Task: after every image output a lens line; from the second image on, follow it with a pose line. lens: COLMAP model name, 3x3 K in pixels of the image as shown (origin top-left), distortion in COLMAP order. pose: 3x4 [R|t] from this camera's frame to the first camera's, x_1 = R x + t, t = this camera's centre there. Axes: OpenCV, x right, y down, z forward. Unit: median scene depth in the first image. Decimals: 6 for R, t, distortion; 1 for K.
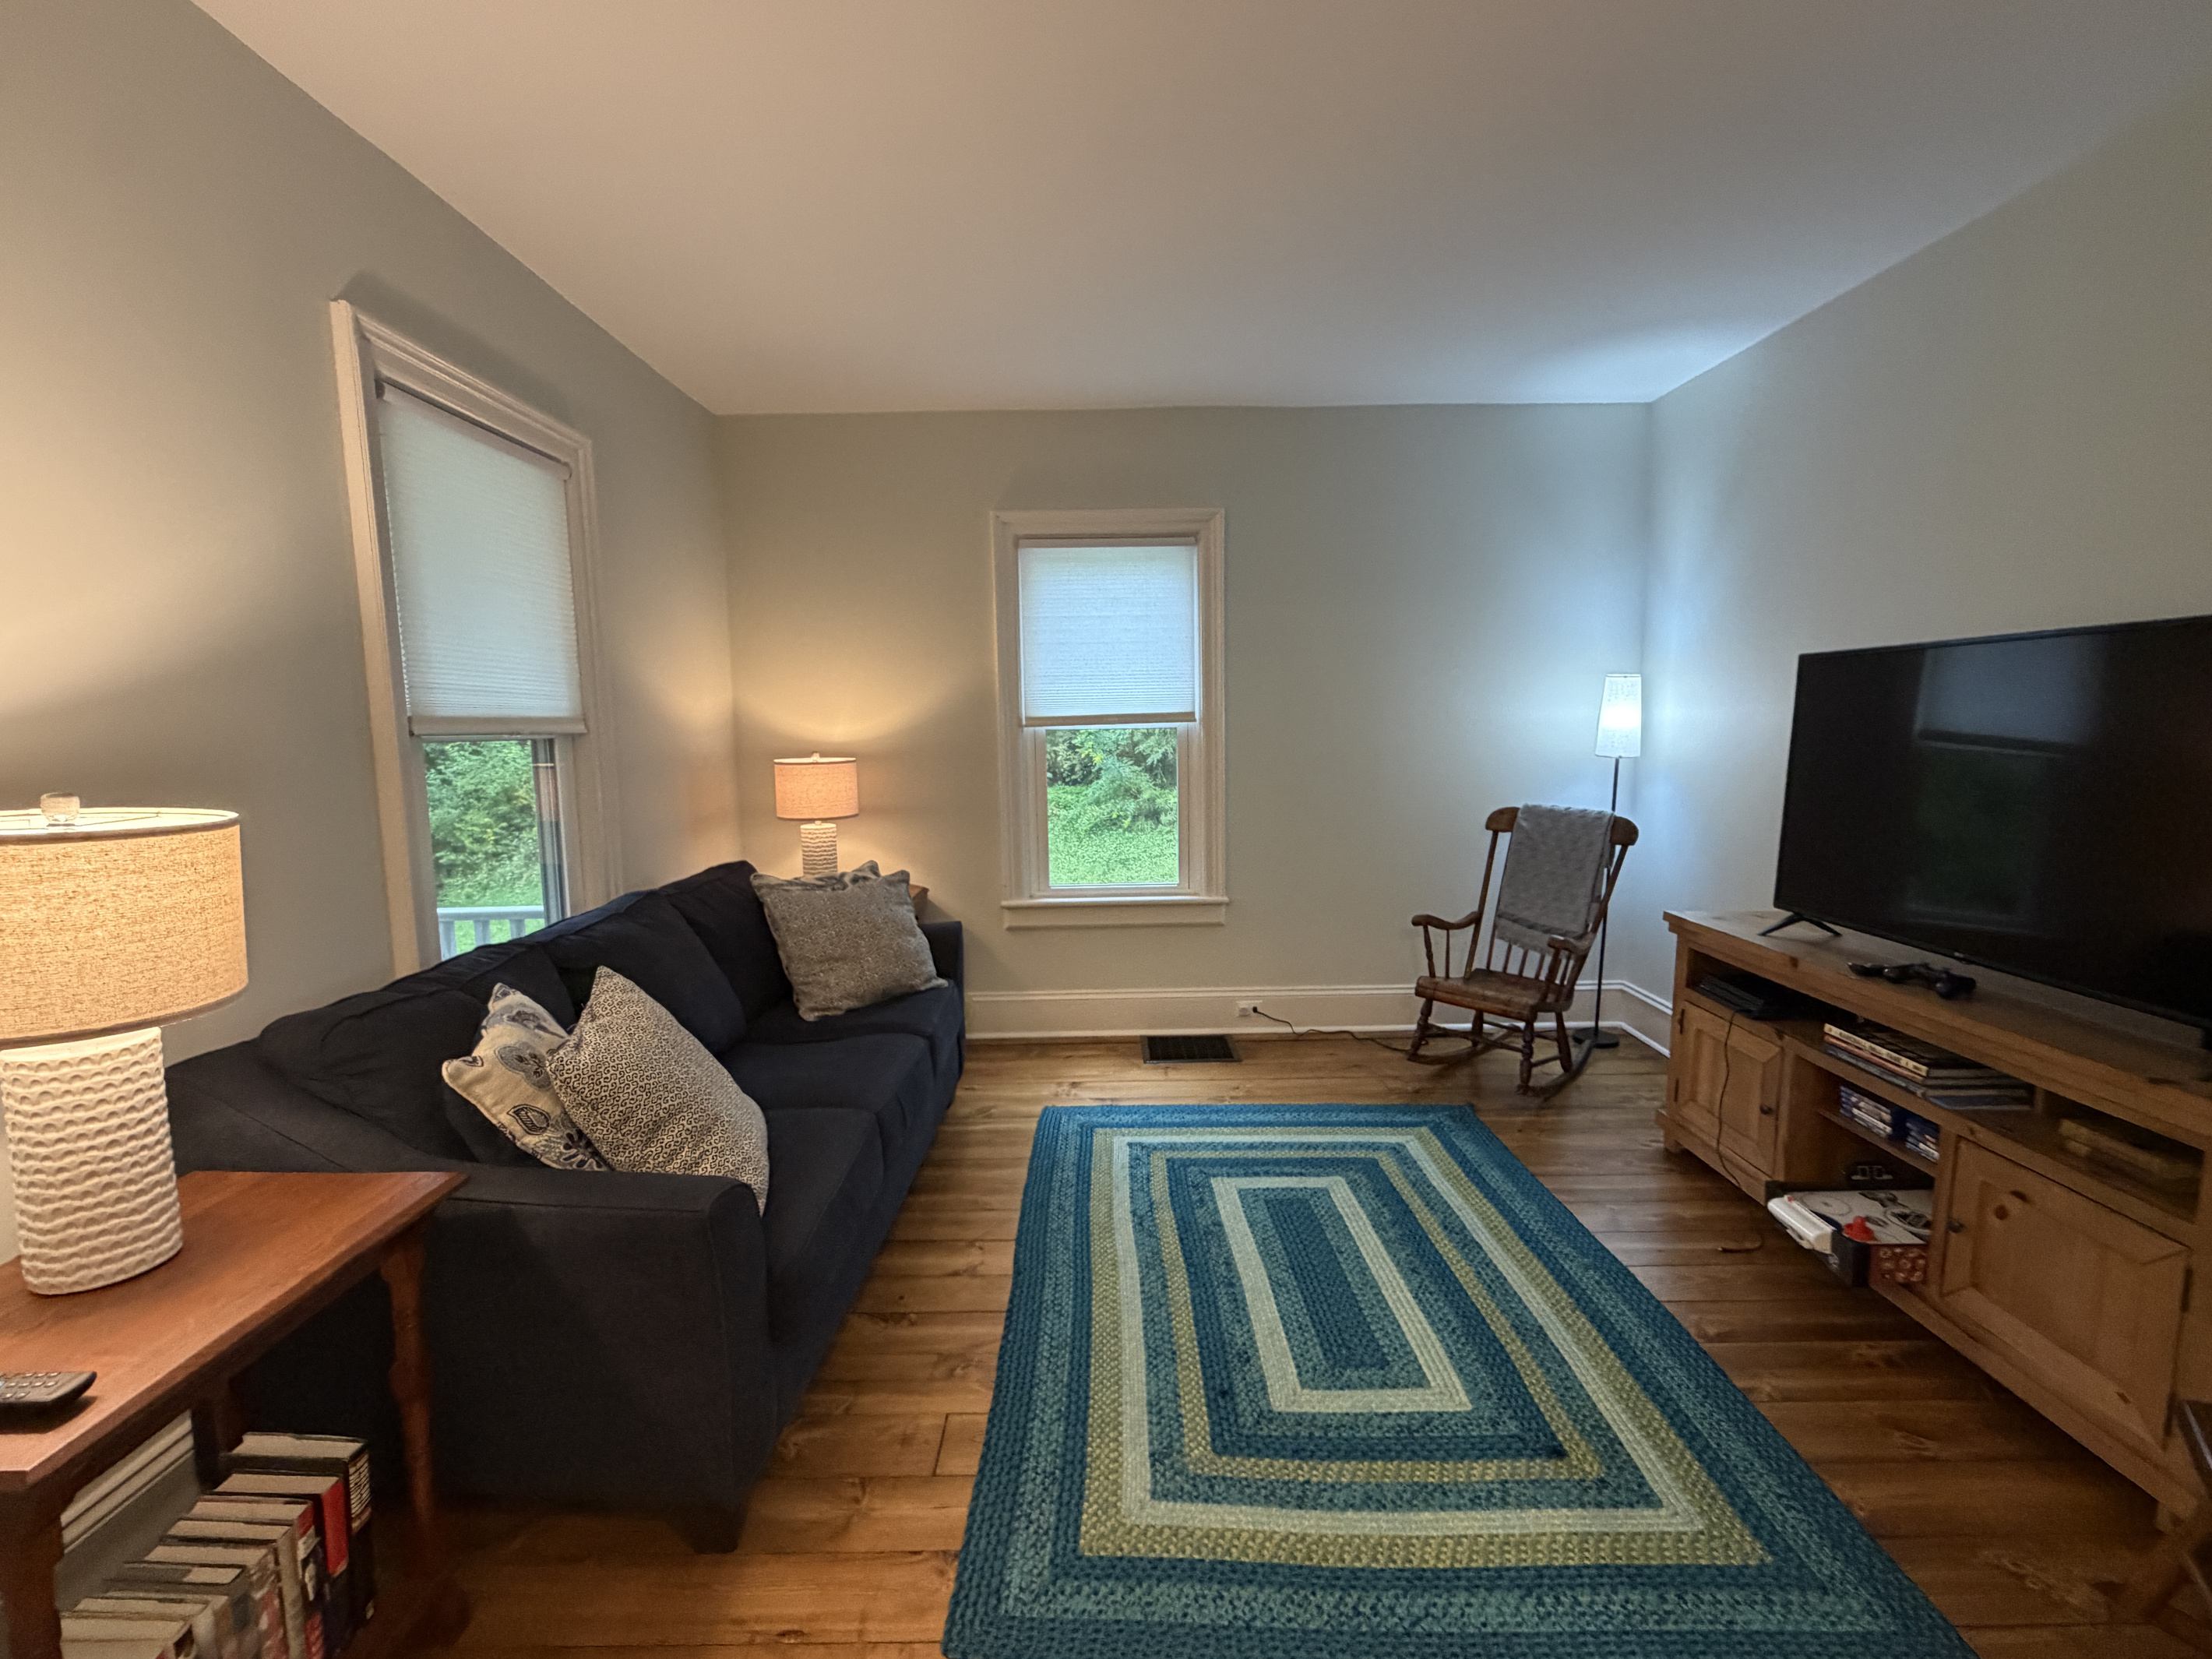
lens RADIAL K [[962.2, 0, 1106.0], [0, 962.2, 829.5], [0, 0, 1]] dist [0.000343, -0.000625]
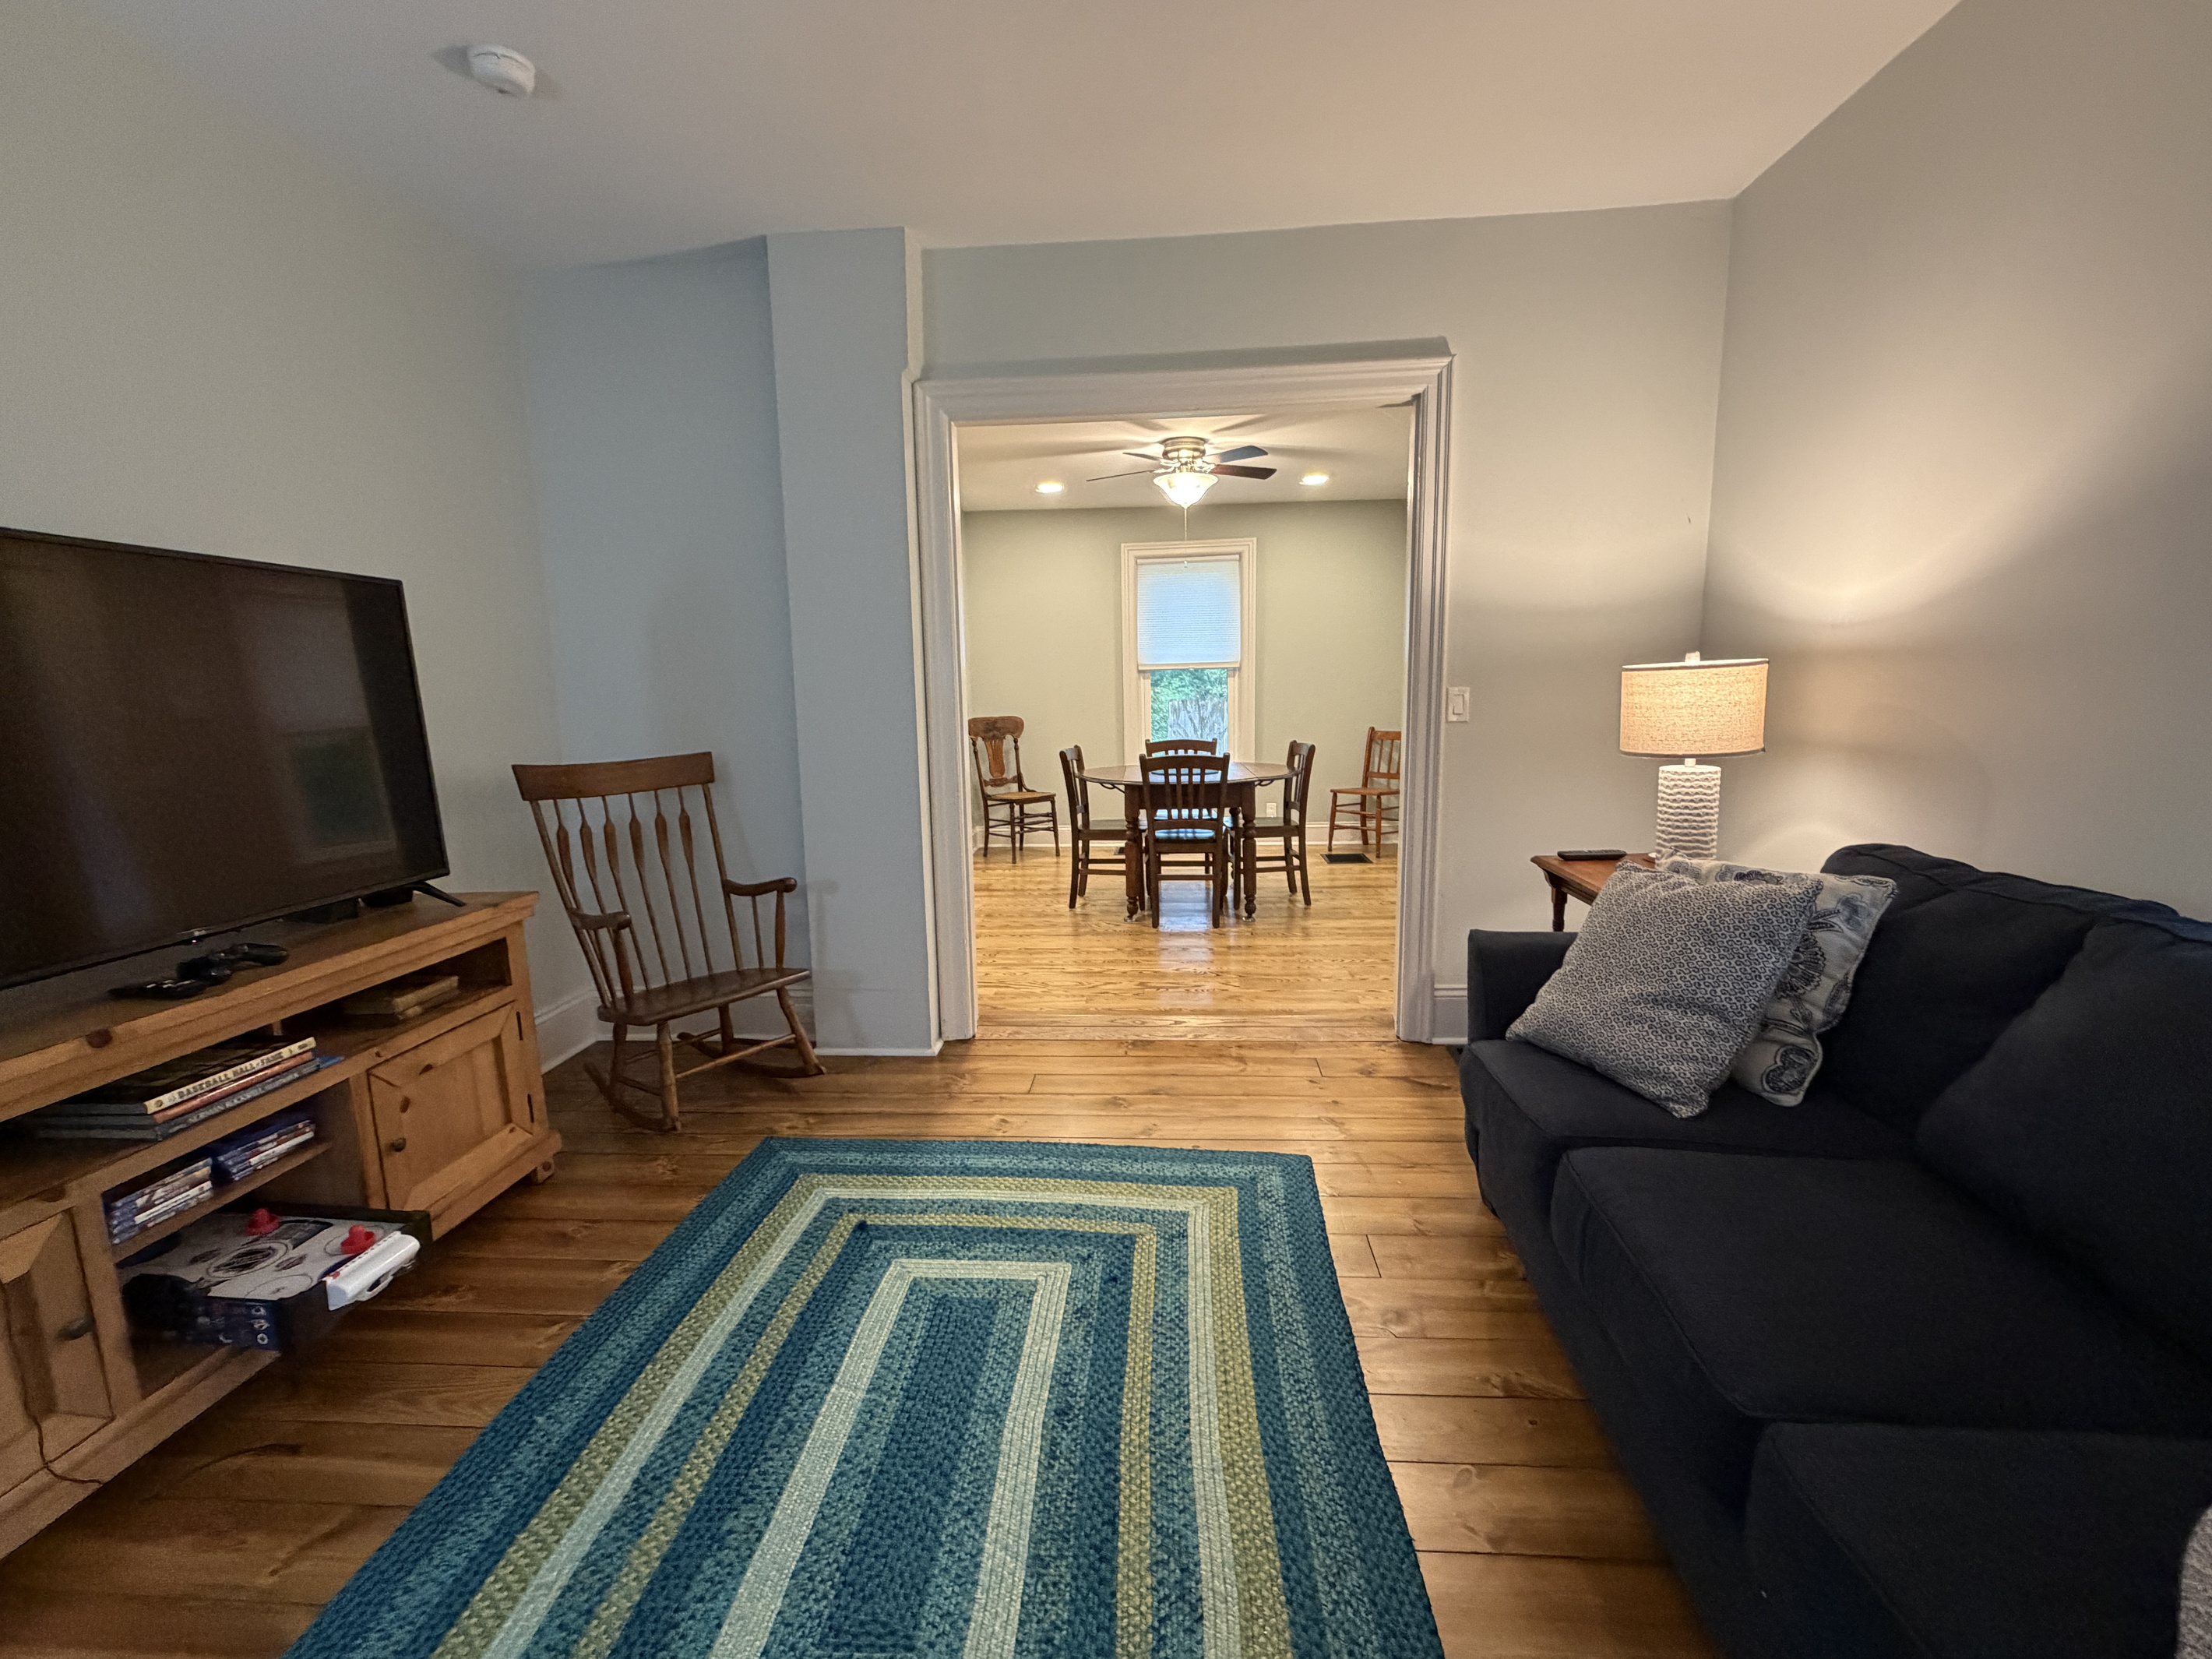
lens RADIAL K [[962.2, 0, 1106.0], [0, 962.2, 829.5], [0, 0, 1]] dist [0.000343, -0.000625]
pose [[-0.996759, 0.026320, 0.076013, 0.036689], [0.044676, 0.966950, 0.251023, -0.135730], [-0.066894, 0.253606, -0.964992, 1.785361]]
